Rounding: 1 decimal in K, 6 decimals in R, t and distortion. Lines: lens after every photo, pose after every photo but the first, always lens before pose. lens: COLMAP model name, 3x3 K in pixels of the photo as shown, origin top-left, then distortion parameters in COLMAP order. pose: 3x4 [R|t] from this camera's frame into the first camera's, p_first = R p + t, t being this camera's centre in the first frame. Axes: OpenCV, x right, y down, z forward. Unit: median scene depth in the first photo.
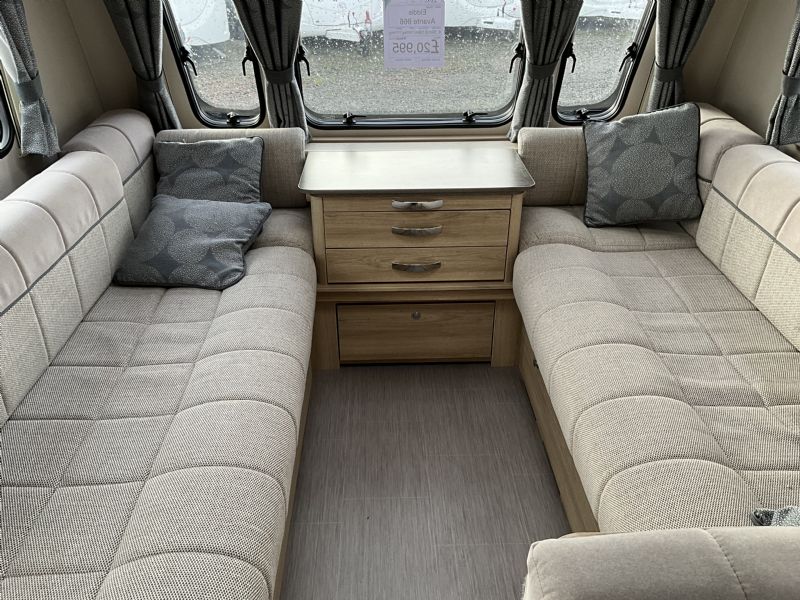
lens RADIAL K [[670.0, 0, 393.8], [0, 670.0, 313.8], [0, 0, 1]] dist [0.101595, -0.196740]
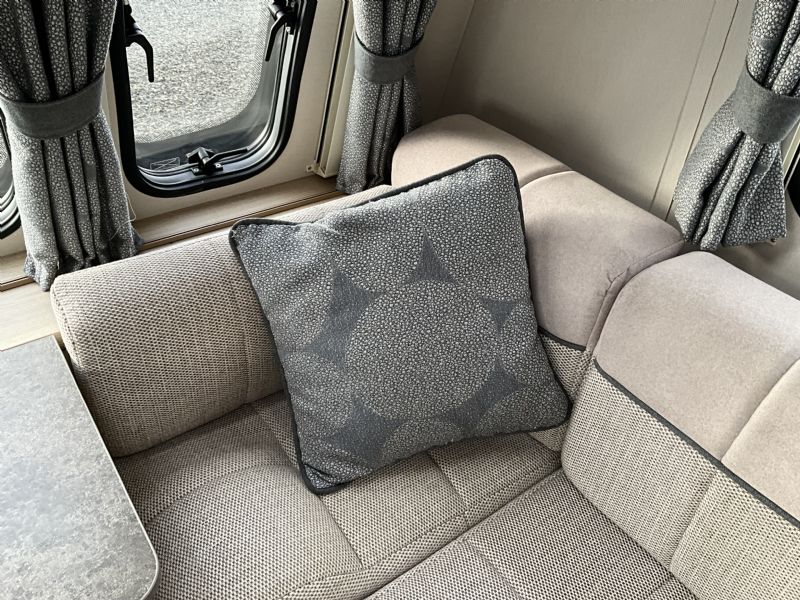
lens RADIAL K [[670.0, 0, 393.8], [0, 670.0, 313.8], [0, 0, 1]] dist [0.101595, -0.196740]
pose [[0.834283, -0.302504, 0.460937, 0.178446], [0.236429, 0.951560, 0.196559, -0.300169], [-0.498069, -0.055007, 0.865391, 0.659018]]
